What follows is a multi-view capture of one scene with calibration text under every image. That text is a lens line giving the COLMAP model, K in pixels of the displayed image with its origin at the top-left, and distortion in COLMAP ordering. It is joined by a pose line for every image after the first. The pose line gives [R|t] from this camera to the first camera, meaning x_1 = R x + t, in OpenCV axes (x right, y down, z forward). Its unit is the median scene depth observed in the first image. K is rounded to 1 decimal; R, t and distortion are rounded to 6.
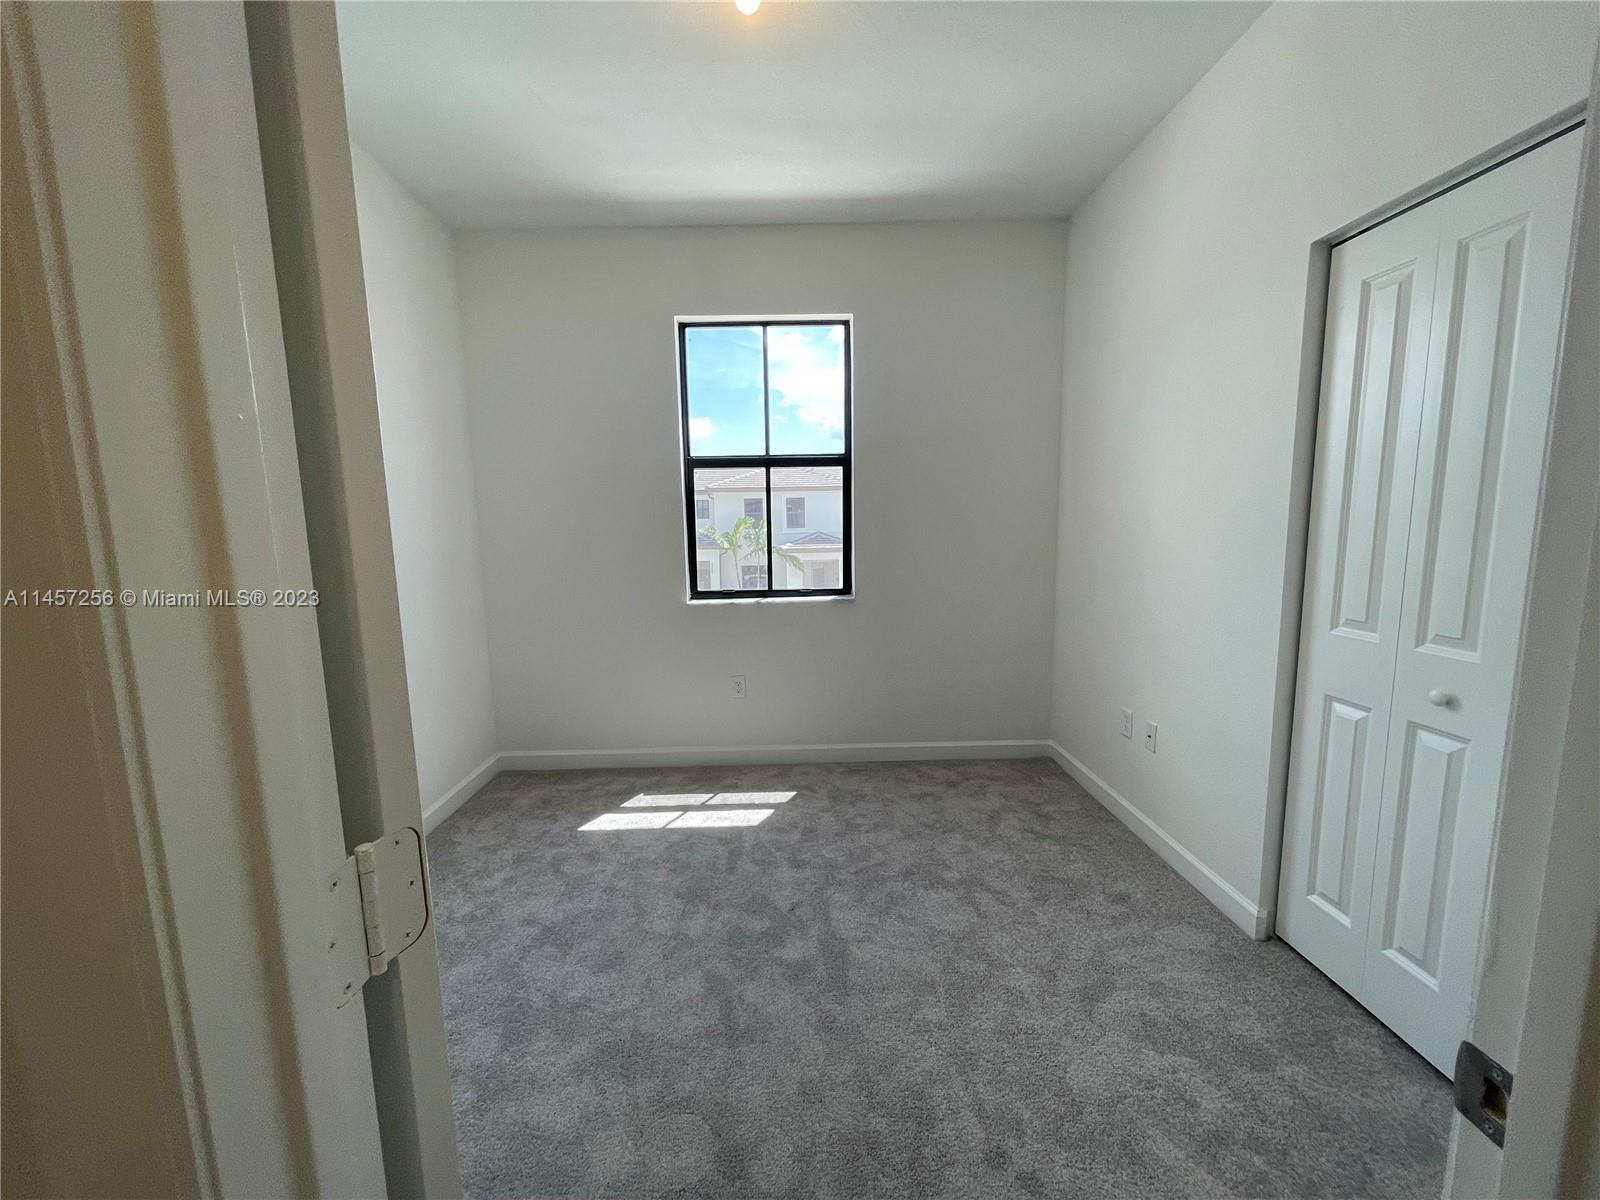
lens RADIAL K [[646.4, 0, 802.1], [0, 646.4, 602.7], [0, 0, 1]] dist [0.012994, 0.000595]
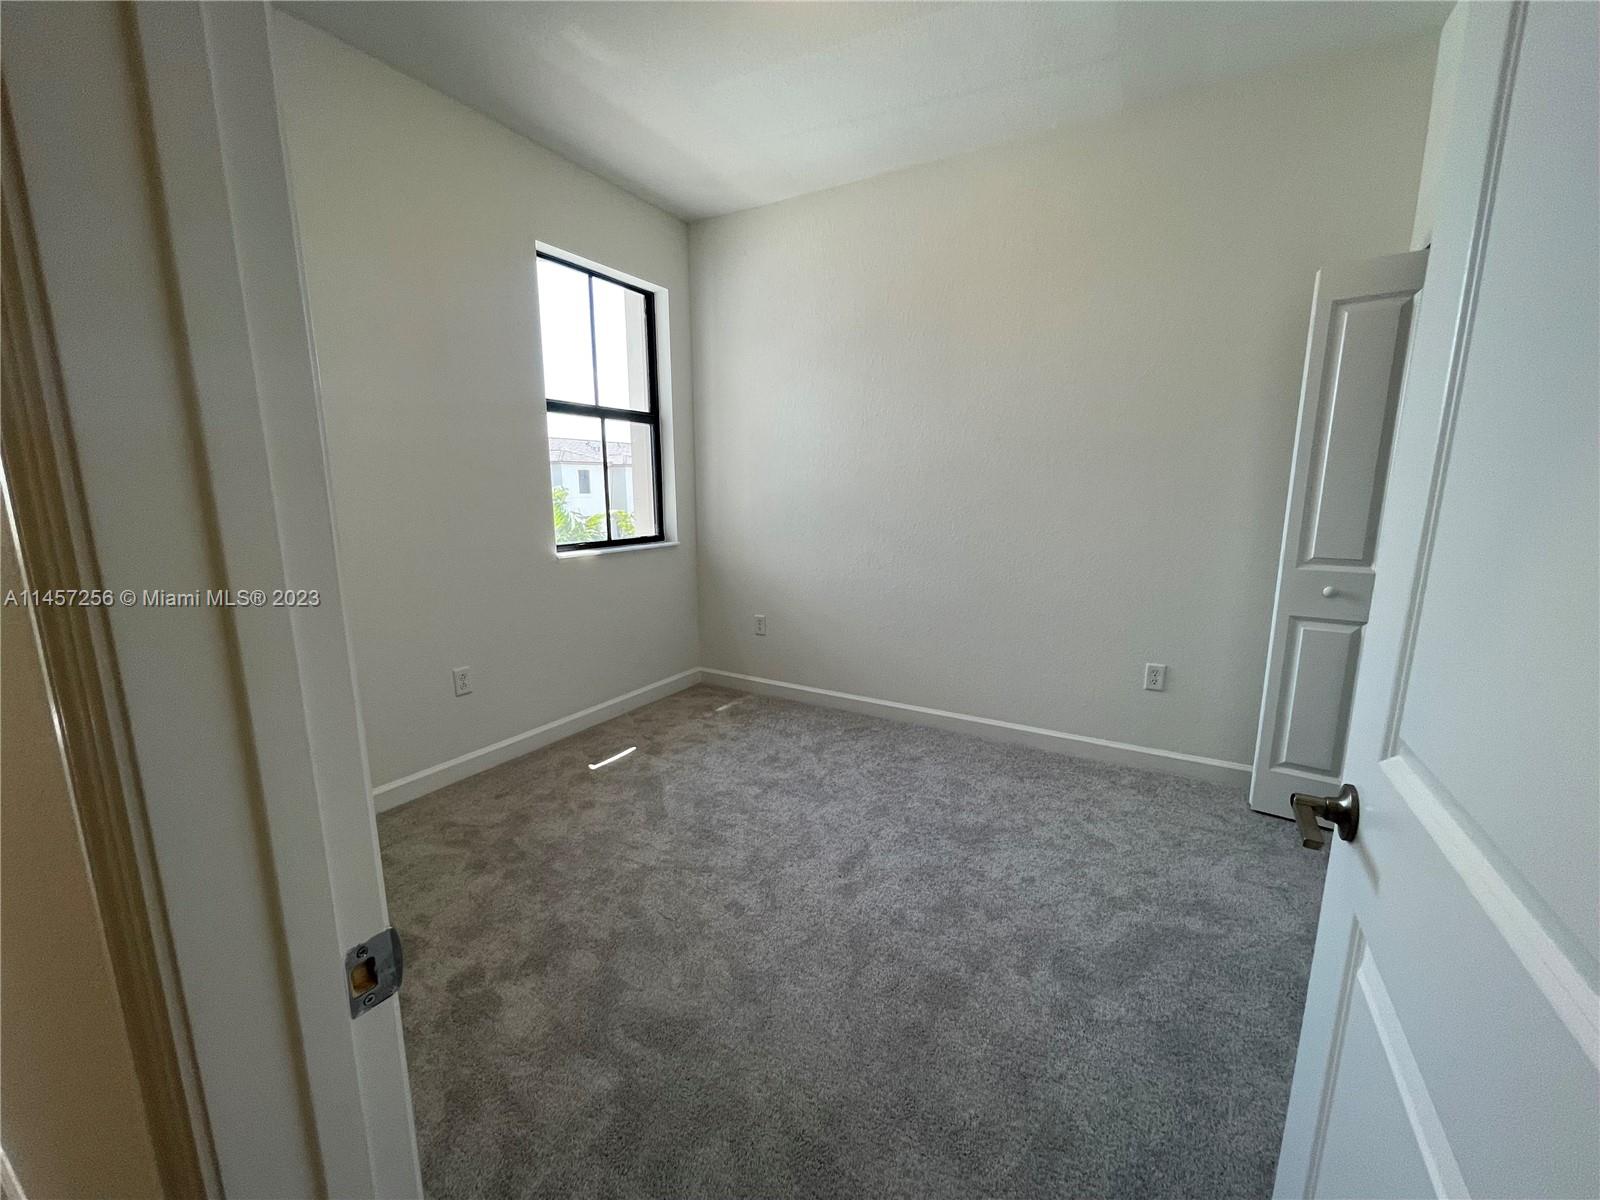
lens RADIAL K [[646.4, 0, 796.0], [0, 646.4, 594.9], [0, 0, 1]] dist [0.012994, 0.000595]
pose [[0.536494, -0.134595, 0.833102, -0.759115], [0.111533, 0.989848, 0.088095, 0.008414], [-0.836502, 0.045656, 0.546059, 0.200653]]
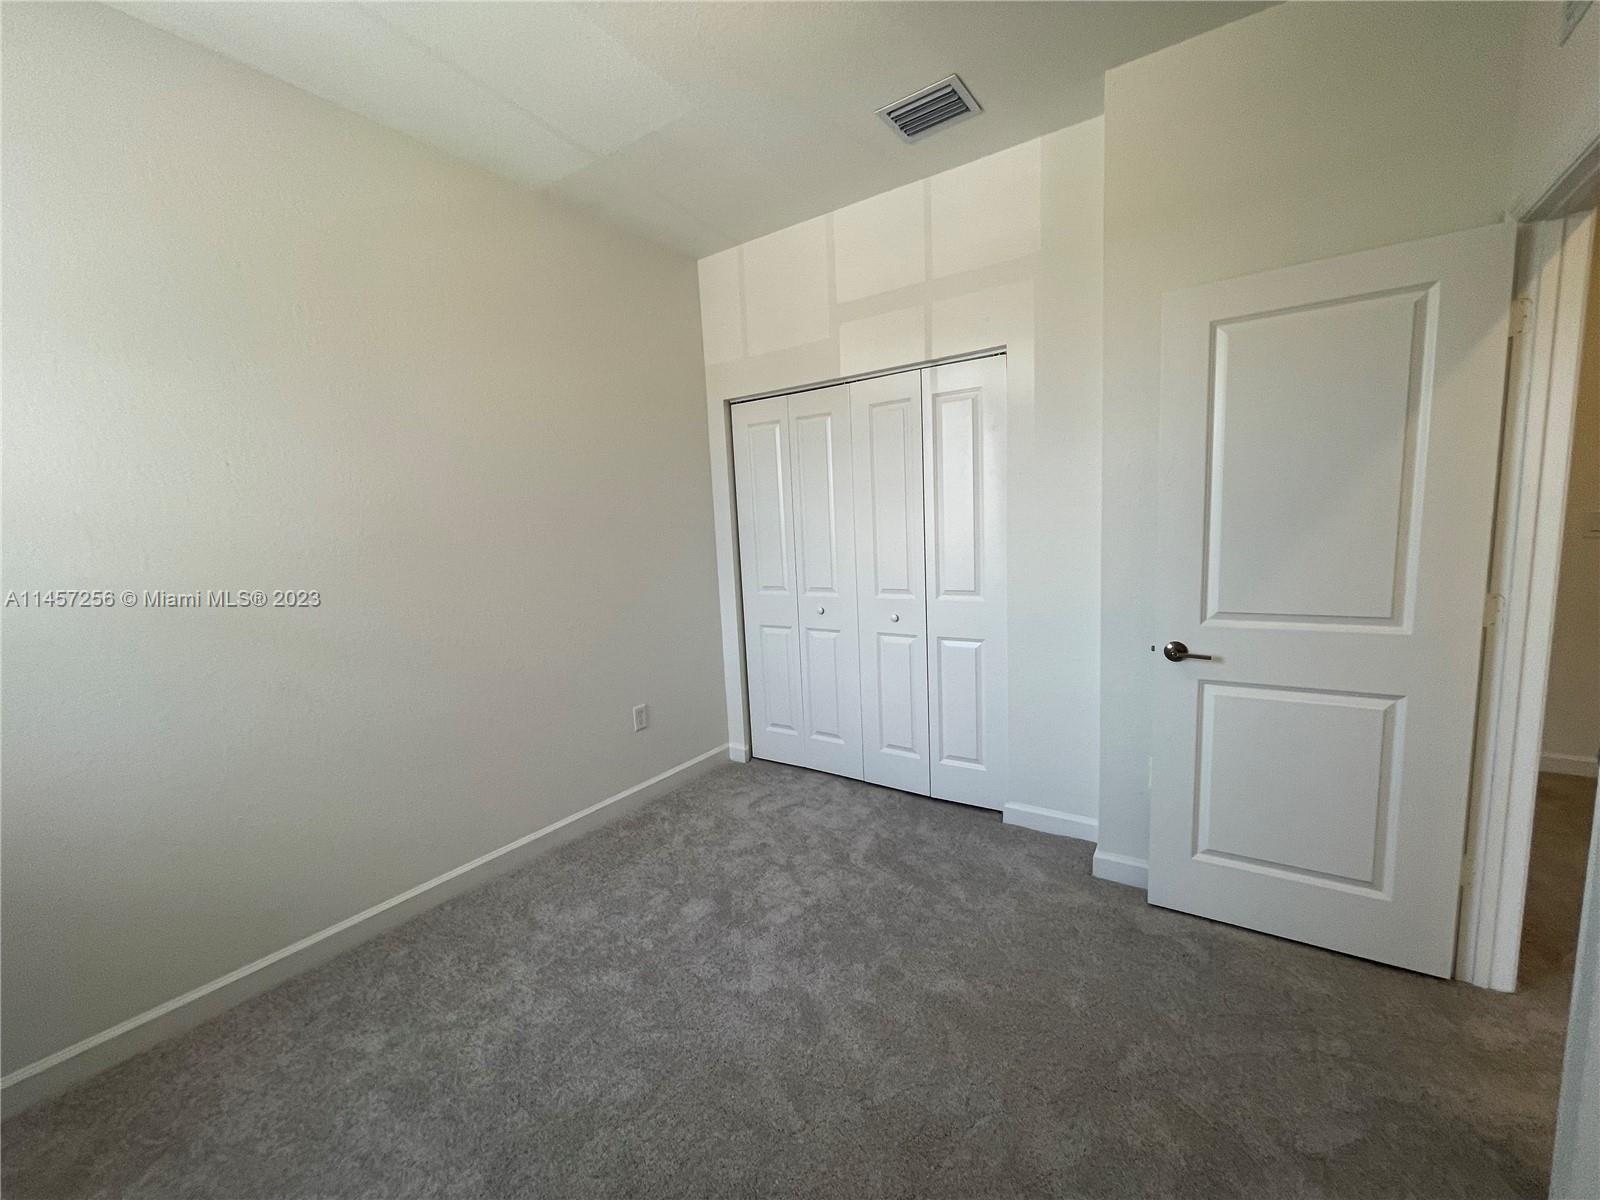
lens RADIAL K [[646.4, 0, 793.9], [0, 646.4, 601.7], [0, 0, 1]] dist [0.012994, 0.000595]
pose [[-0.807649, -0.034542, 0.588651, -0.556497], [0.118325, 0.968484, 0.219177, -0.098823], [-0.577670, 0.246670, -0.778107, 0.816786]]
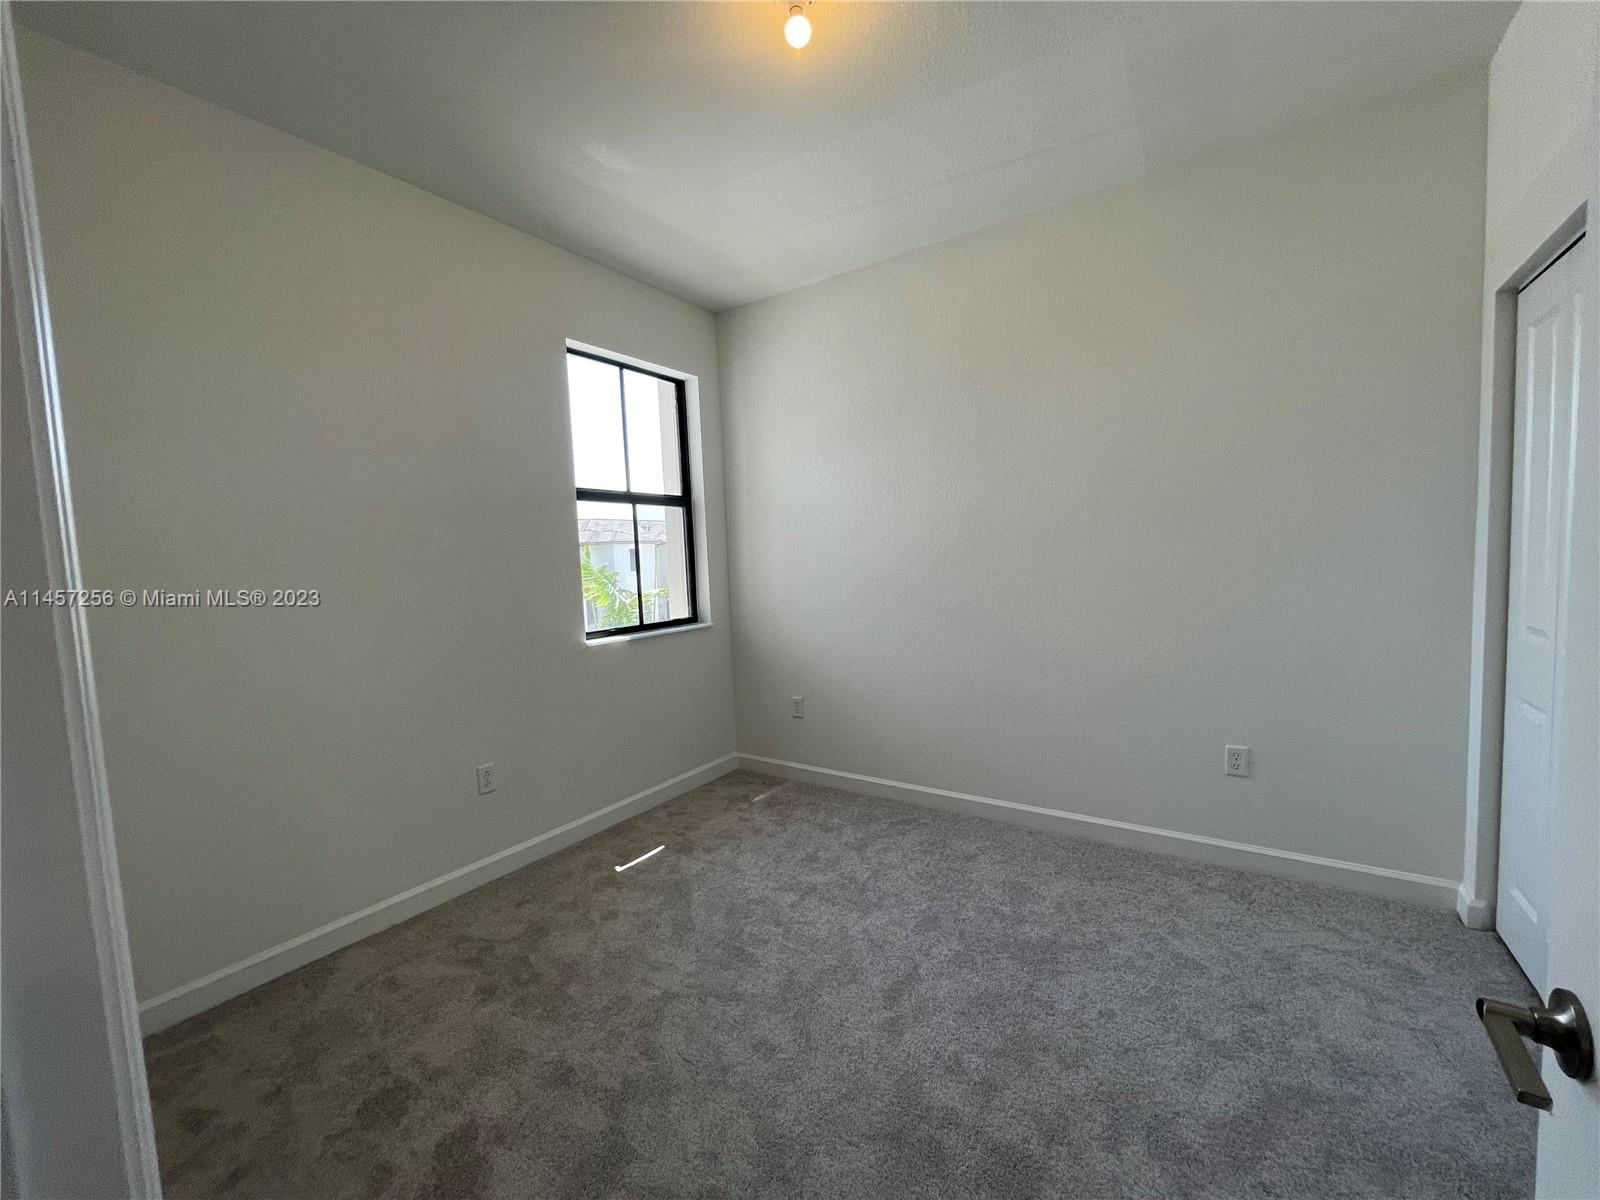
lens RADIAL K [[646.4, 0, 799.7], [0, 646.4, 598.5], [0, 0, 1]] dist [0.012994, 0.000595]
pose [[0.589499, -0.067400, 0.804952, -0.713864], [0.145046, 0.989148, -0.023401, -0.000891], [-0.794640, 0.130550, 0.592878, 0.206326]]
